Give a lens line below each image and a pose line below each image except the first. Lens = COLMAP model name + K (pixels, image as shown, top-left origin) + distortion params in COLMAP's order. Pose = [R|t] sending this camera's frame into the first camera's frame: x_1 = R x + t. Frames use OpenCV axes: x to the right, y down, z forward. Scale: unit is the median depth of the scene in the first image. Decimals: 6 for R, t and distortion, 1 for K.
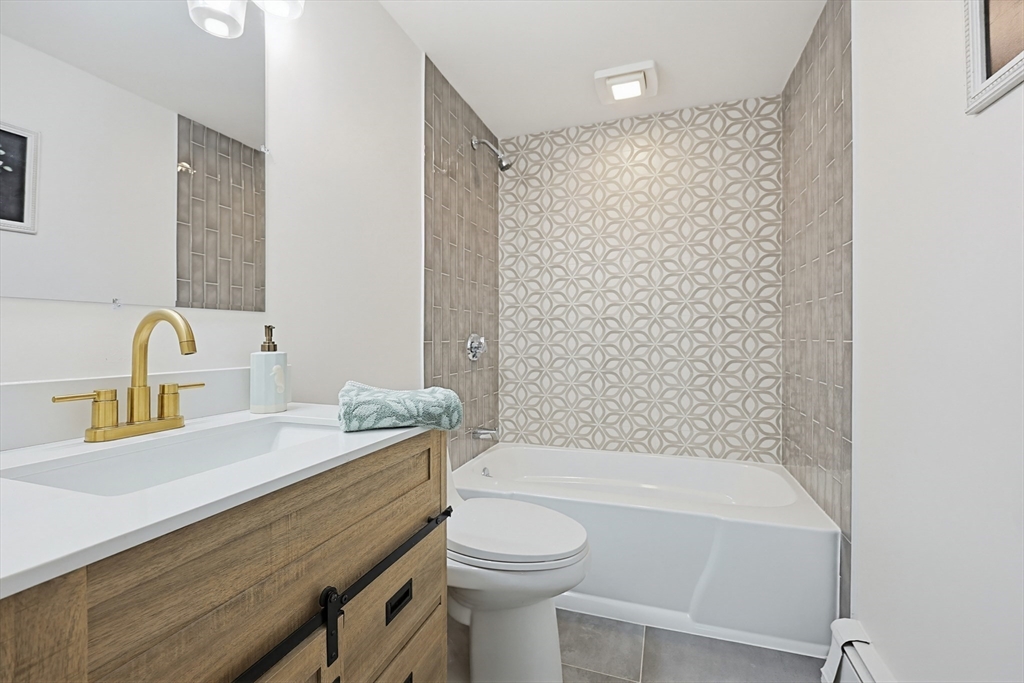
lens RADIAL K [[435.9, 0, 517.4], [0, 435.9, 337.9], [0, 0, 1]] dist [-0.002997, -0.000443]
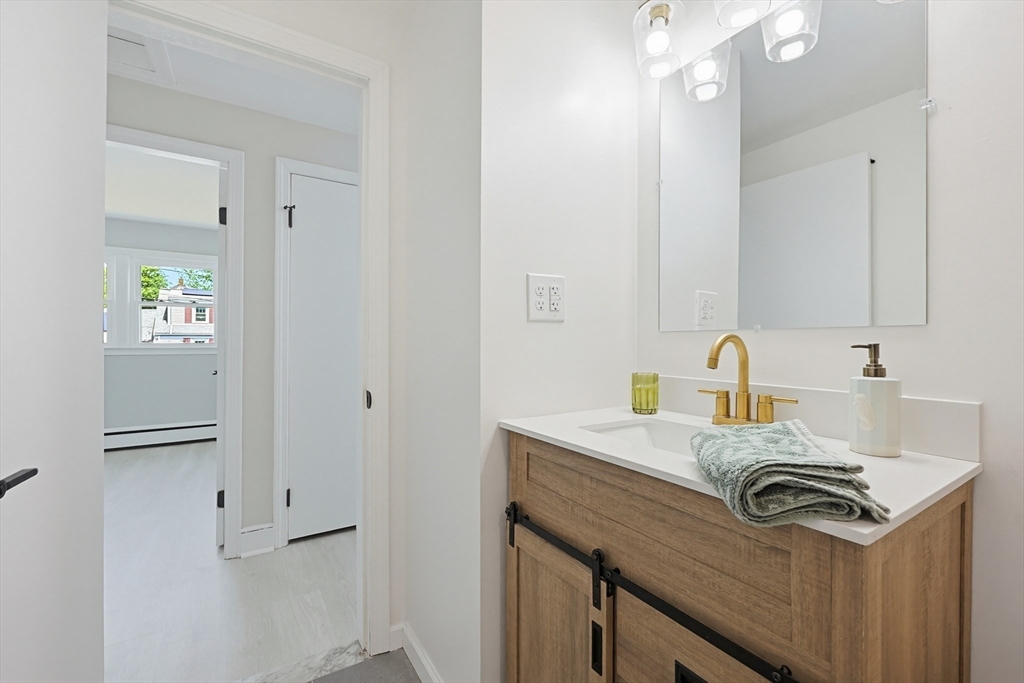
lens RADIAL K [[435.9, 0, 517.4], [0, 435.9, 337.9], [0, 0, 1]] dist [-0.002997, -0.000443]
pose [[-0.618063, -0.004393, -0.786116, 0.606174], [-0.003956, 0.999989, -0.002478, -0.046999], [0.786118, 0.001579, -0.618074, 1.306832]]
